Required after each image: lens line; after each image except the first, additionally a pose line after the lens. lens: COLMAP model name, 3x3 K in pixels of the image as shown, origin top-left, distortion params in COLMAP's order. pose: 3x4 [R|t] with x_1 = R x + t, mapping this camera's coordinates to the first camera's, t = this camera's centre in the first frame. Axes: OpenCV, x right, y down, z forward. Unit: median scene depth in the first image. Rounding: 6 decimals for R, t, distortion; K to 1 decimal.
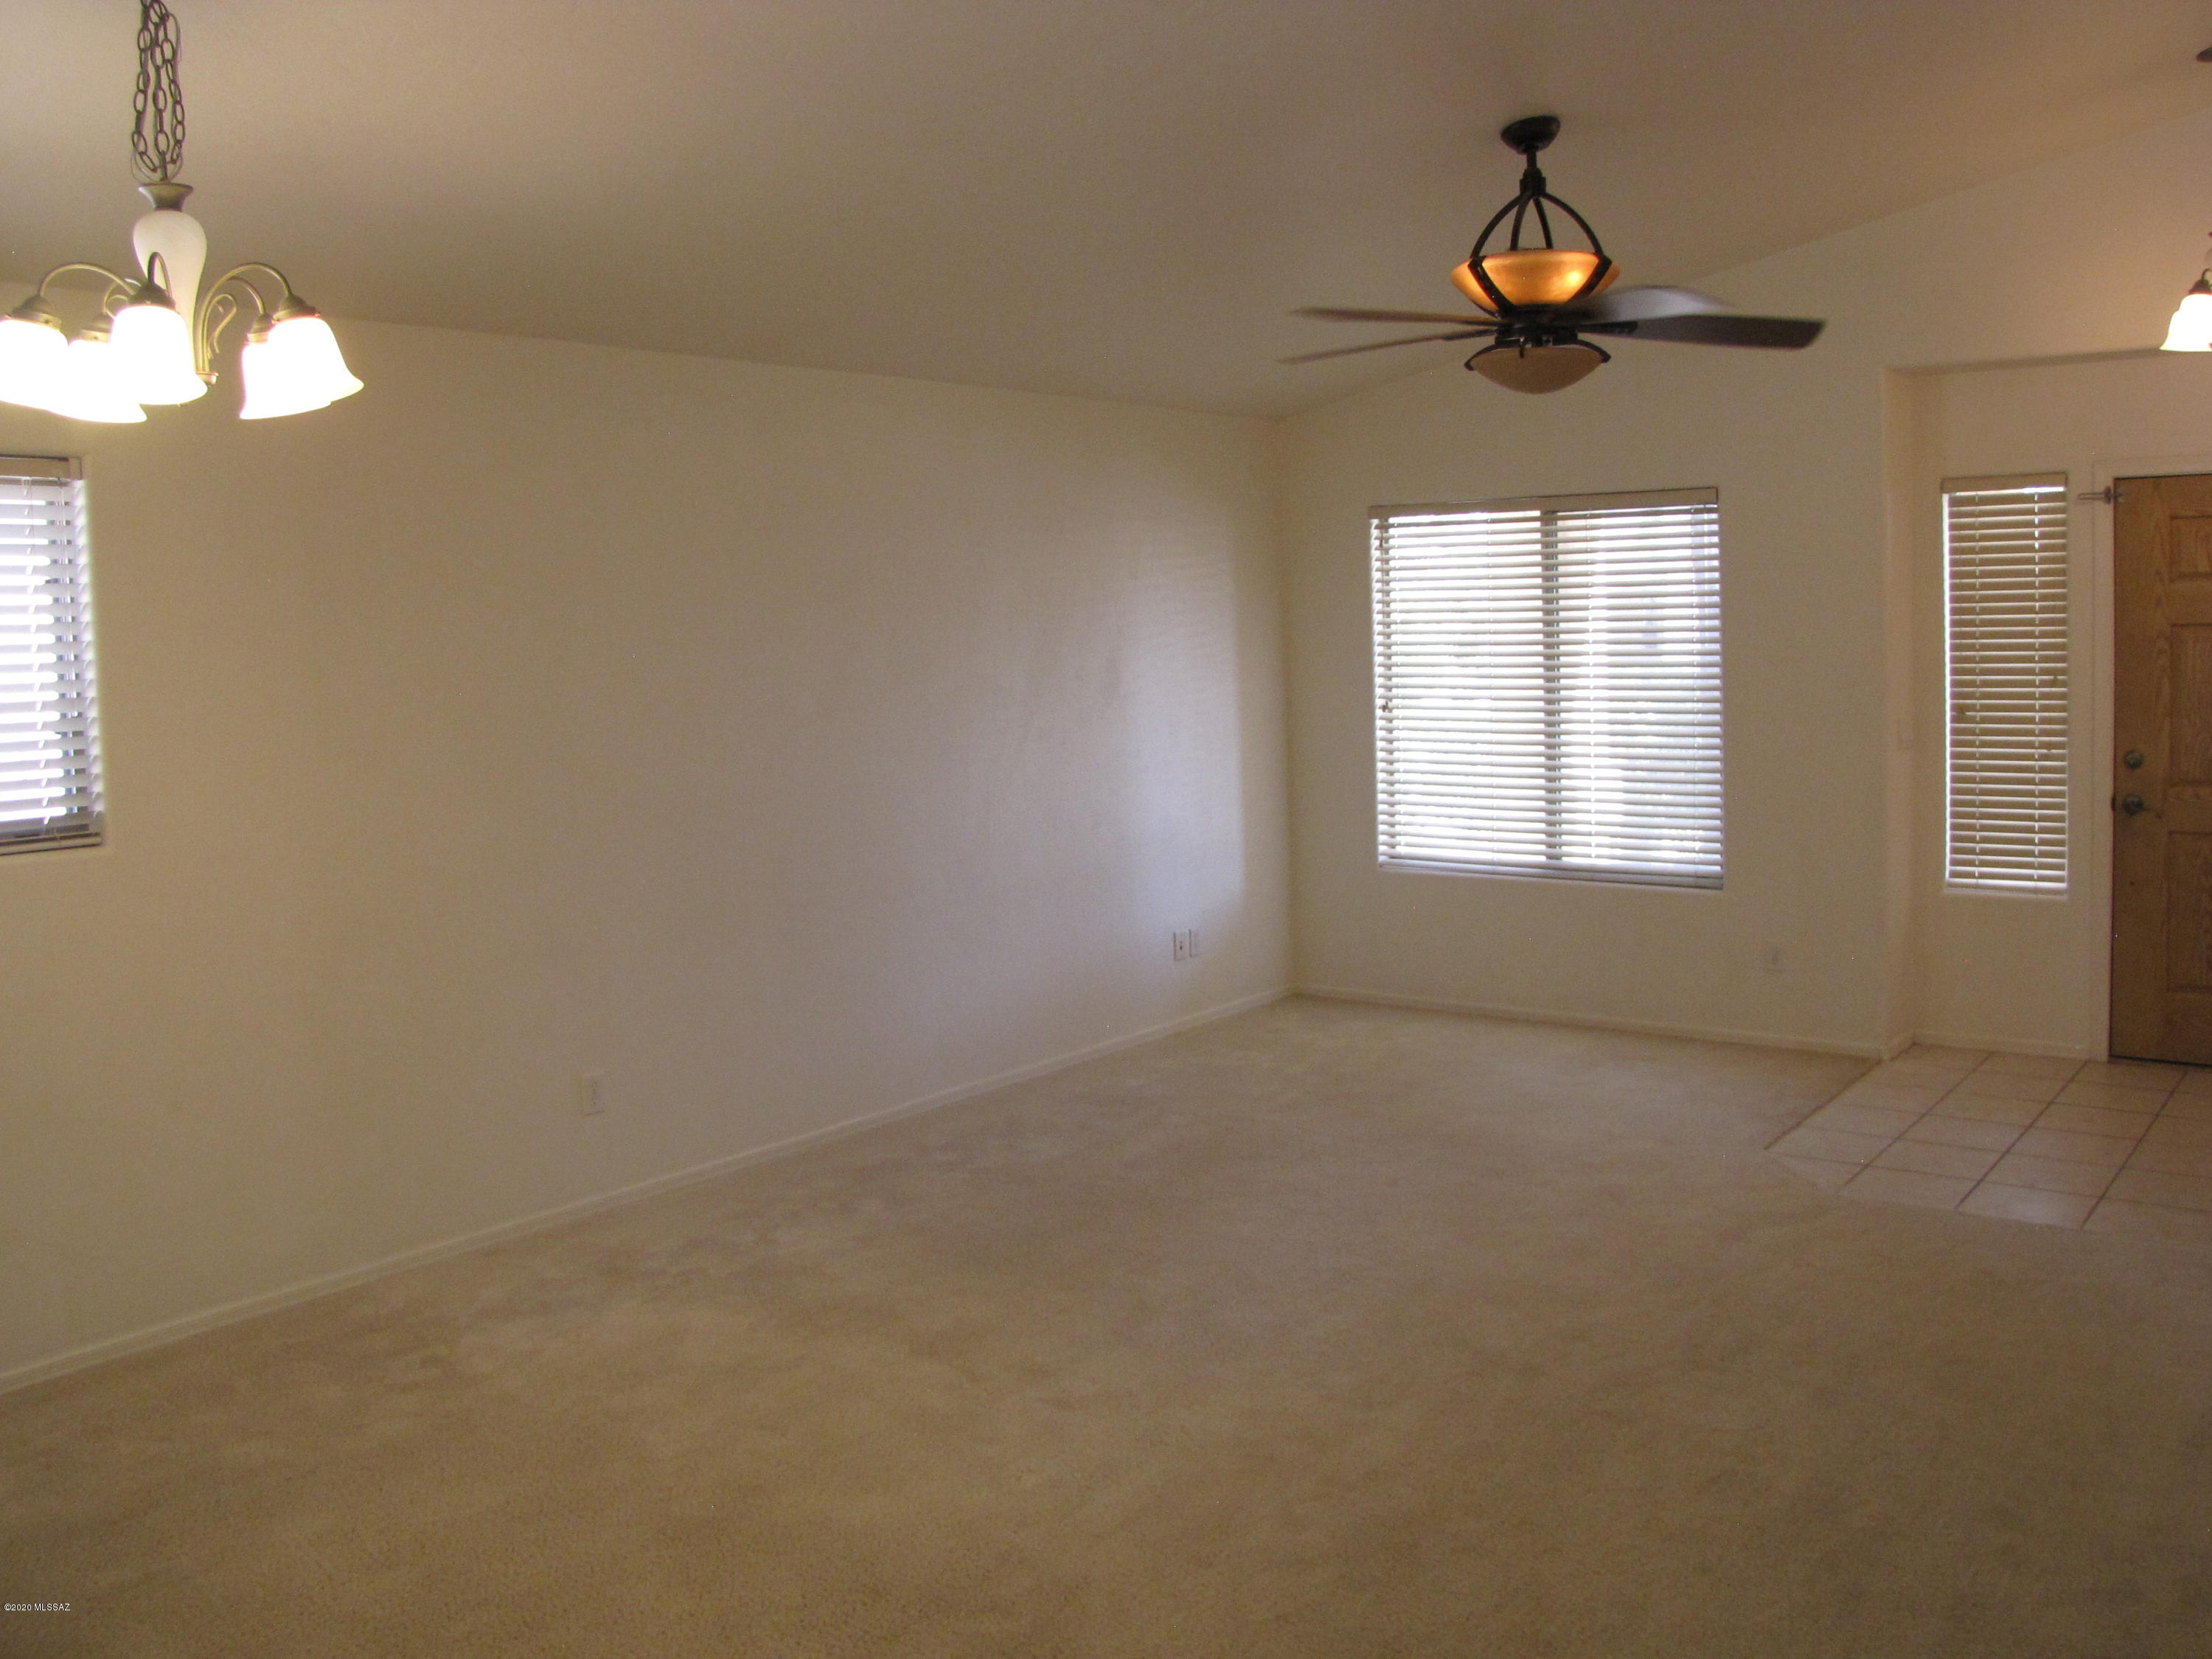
lens RADIAL K [[1873.0, 0, 1110.2], [0, 1873.0, 765.6], [0, 0, 1]] dist [-0.180850, 0.142955]
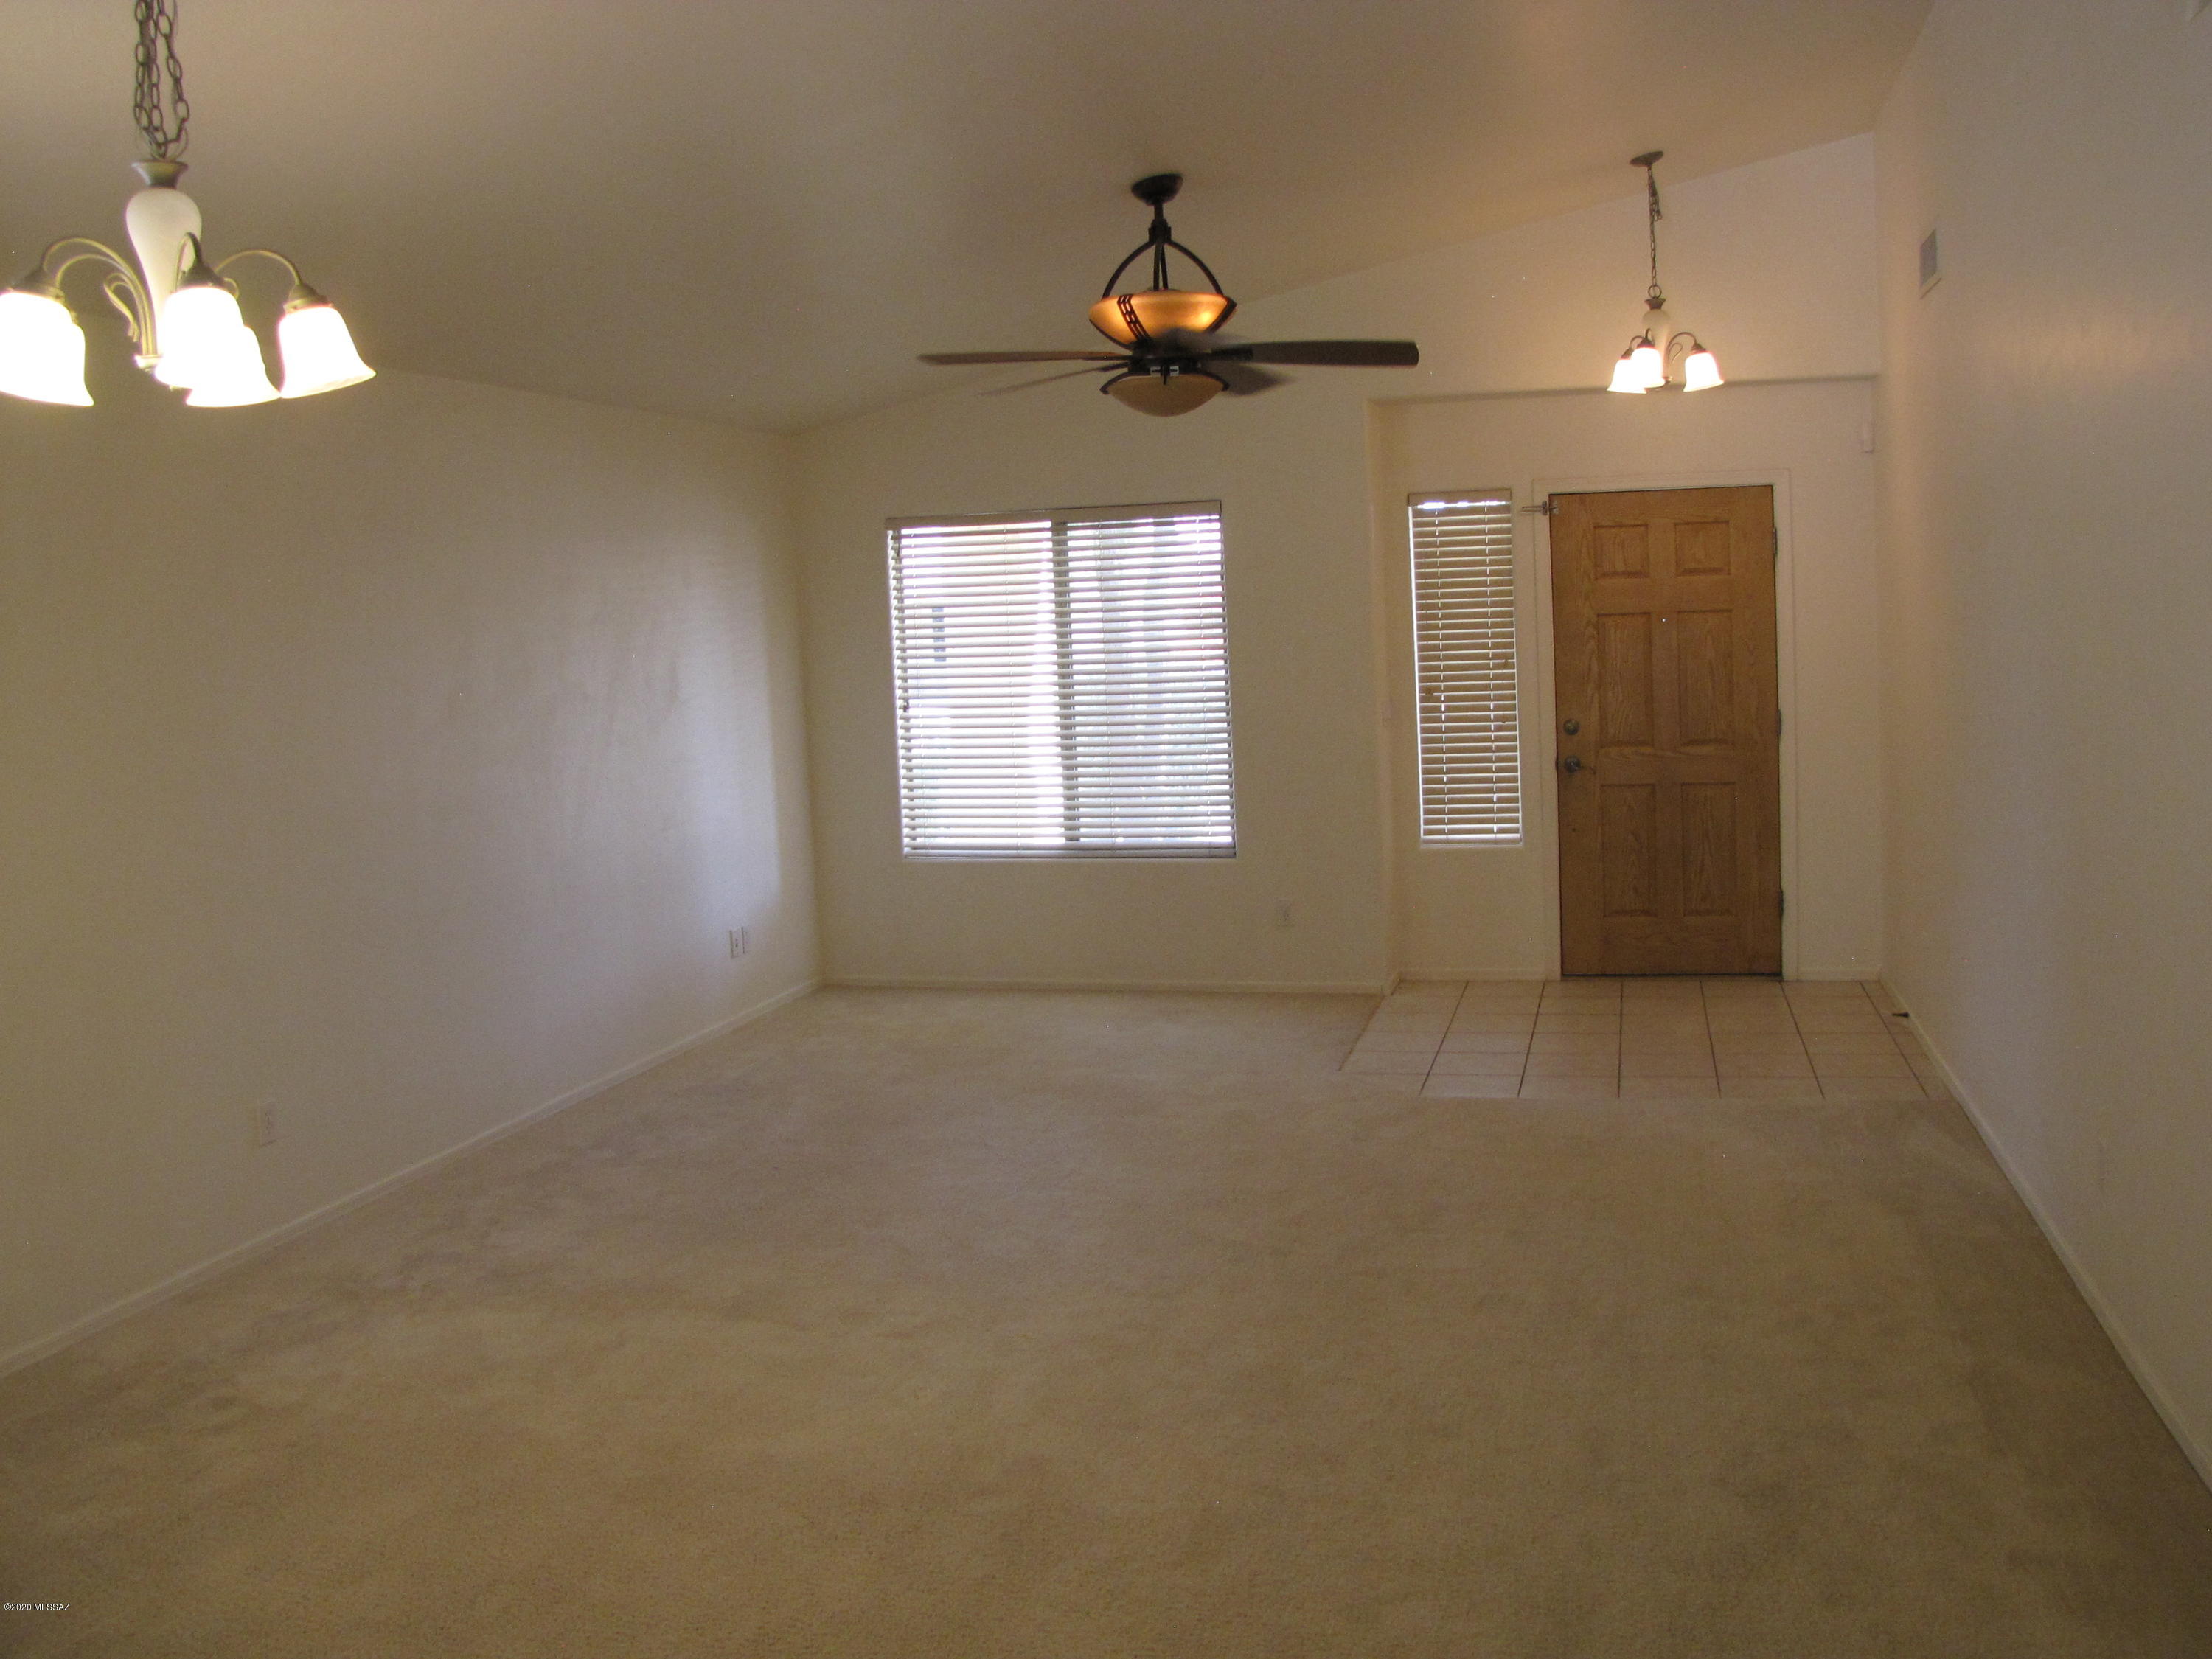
lens RADIAL K [[1873.0, 0, 1110.2], [0, 1873.0, 765.6], [0, 0, 1]] dist [-0.180850, 0.142955]
pose [[0.924330, -0.039806, 0.379513, -0.183897], [0.043556, 0.999050, -0.001297, 0.010273], [-0.379101, 0.017729, 0.925186, -0.034632]]
